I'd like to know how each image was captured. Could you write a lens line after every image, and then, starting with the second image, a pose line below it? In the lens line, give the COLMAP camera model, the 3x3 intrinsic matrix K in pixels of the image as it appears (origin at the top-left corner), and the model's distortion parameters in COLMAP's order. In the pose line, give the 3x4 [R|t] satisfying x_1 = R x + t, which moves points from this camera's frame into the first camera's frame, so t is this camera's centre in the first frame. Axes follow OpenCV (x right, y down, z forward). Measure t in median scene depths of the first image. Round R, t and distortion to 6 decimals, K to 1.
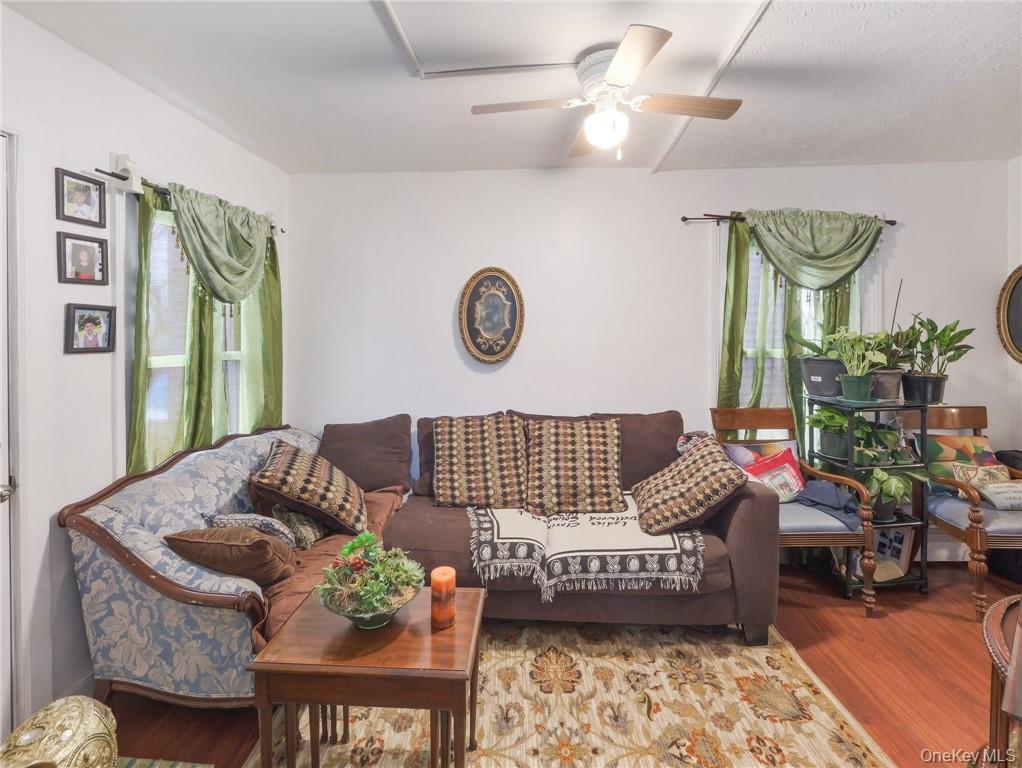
lens RADIAL K [[447.4, 0, 509.3], [0, 447.4, 330.3], [0, 0, 1]] dist [-0.000332, -0.000030]
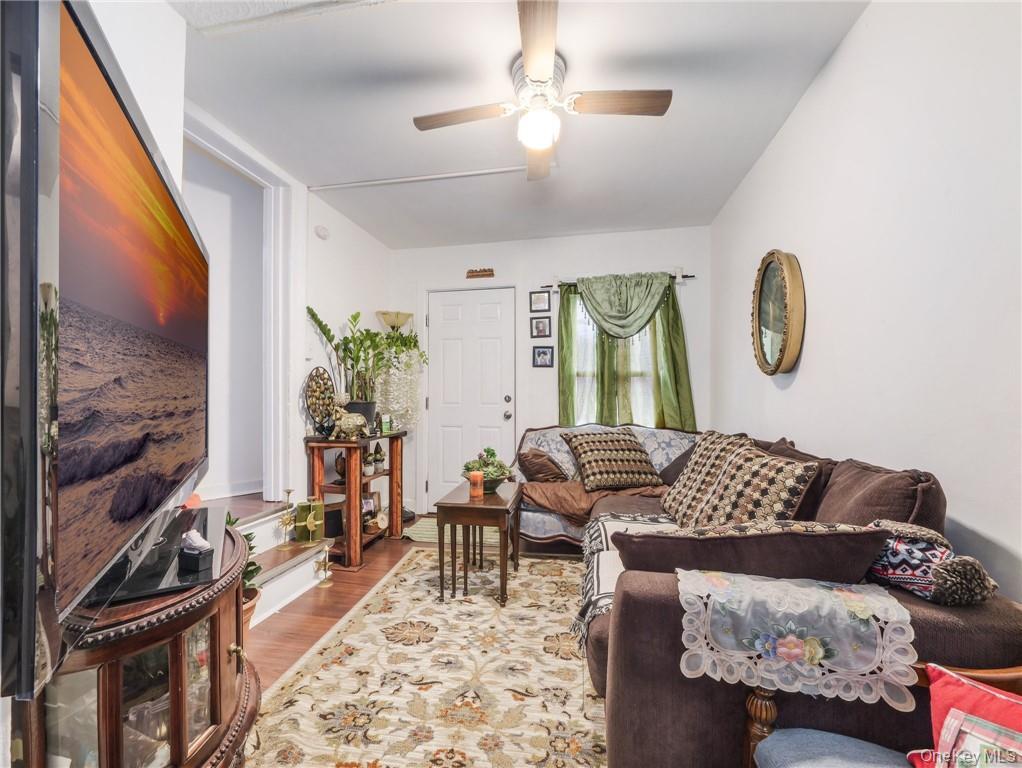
lens RADIAL K [[413.6, 0, 510.8], [0, 413.6, 388.9], [0, 0, 1]] dist [0.000069, 0.000006]
pose [[-0.095894, -0.002403, -0.995389, 1.225462], [-0.003208, 0.999993, -0.002105, 0.172035], [0.995386, 0.002992, -0.095901, 1.064540]]
